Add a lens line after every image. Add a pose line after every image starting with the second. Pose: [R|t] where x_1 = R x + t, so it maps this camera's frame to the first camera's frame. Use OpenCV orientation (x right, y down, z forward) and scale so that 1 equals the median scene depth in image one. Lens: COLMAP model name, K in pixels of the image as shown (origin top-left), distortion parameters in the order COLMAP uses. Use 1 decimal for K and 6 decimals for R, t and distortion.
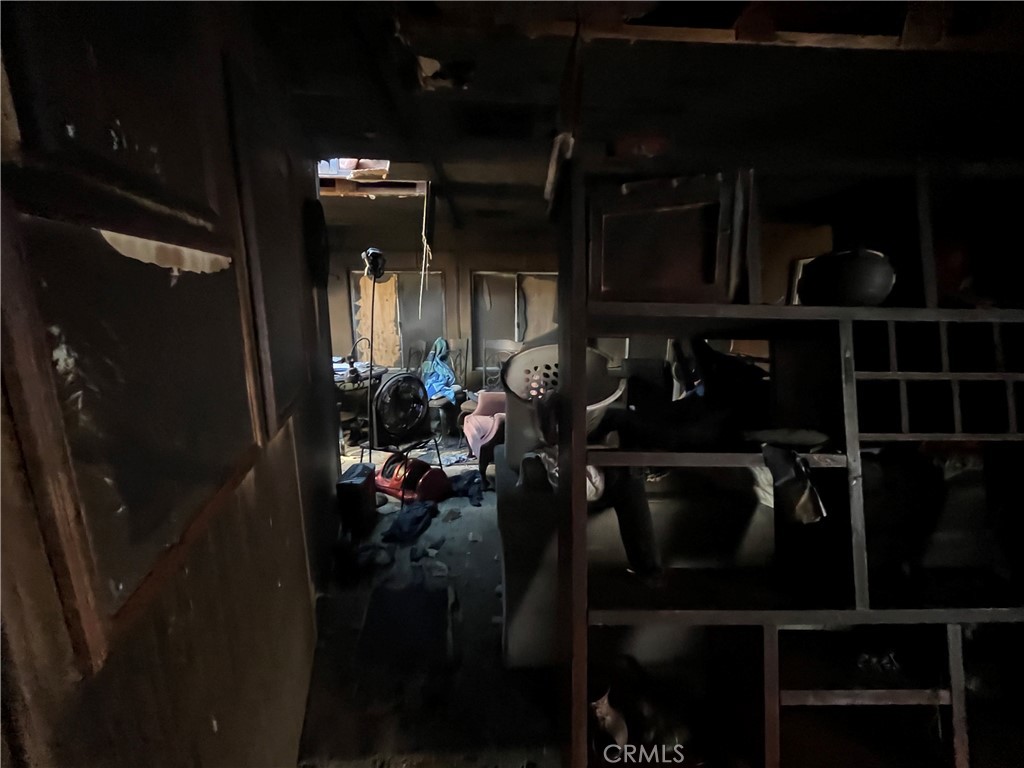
lens RADIAL K [[409.0, 0, 512.0], [0, 409.0, 384.0], [0, 0, 1]] dist [-0.008230, 0.000218]
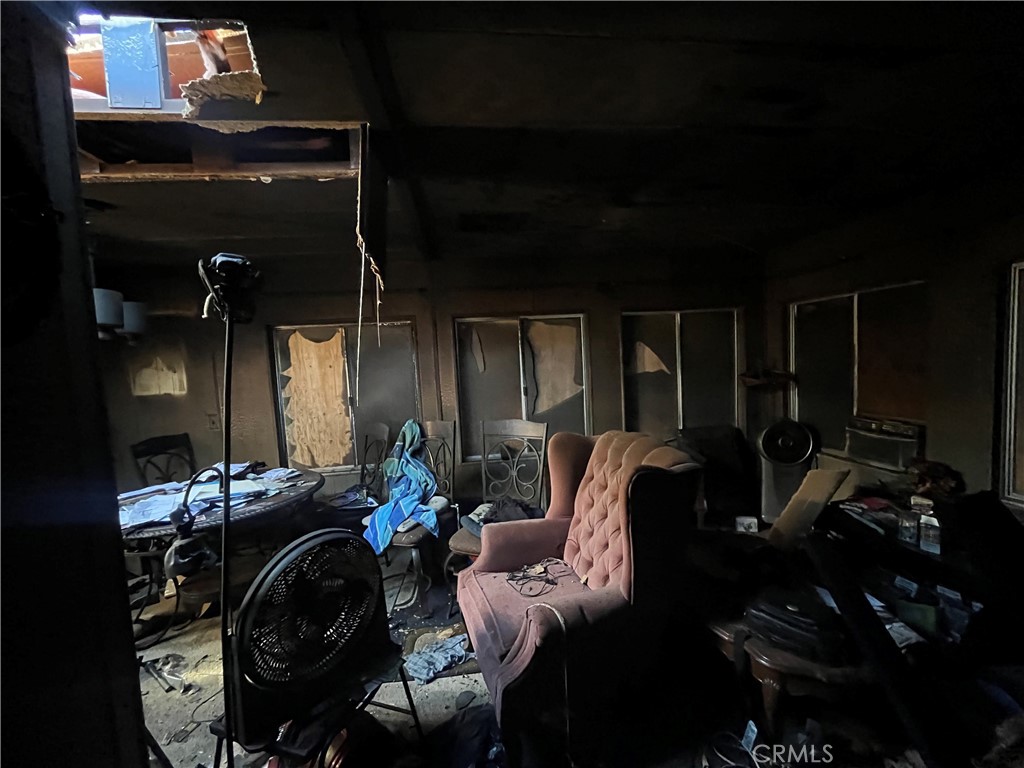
lens RADIAL K [[409.0, 0, 512.0], [0, 409.0, 384.0], [0, 0, 1]] dist [-0.008230, 0.000218]
pose [[0.997050, -0.058471, 0.049715, -0.046791], [0.064487, 0.989473, -0.129559, -0.076458], [-0.041617, 0.132383, 0.990325, 0.356688]]
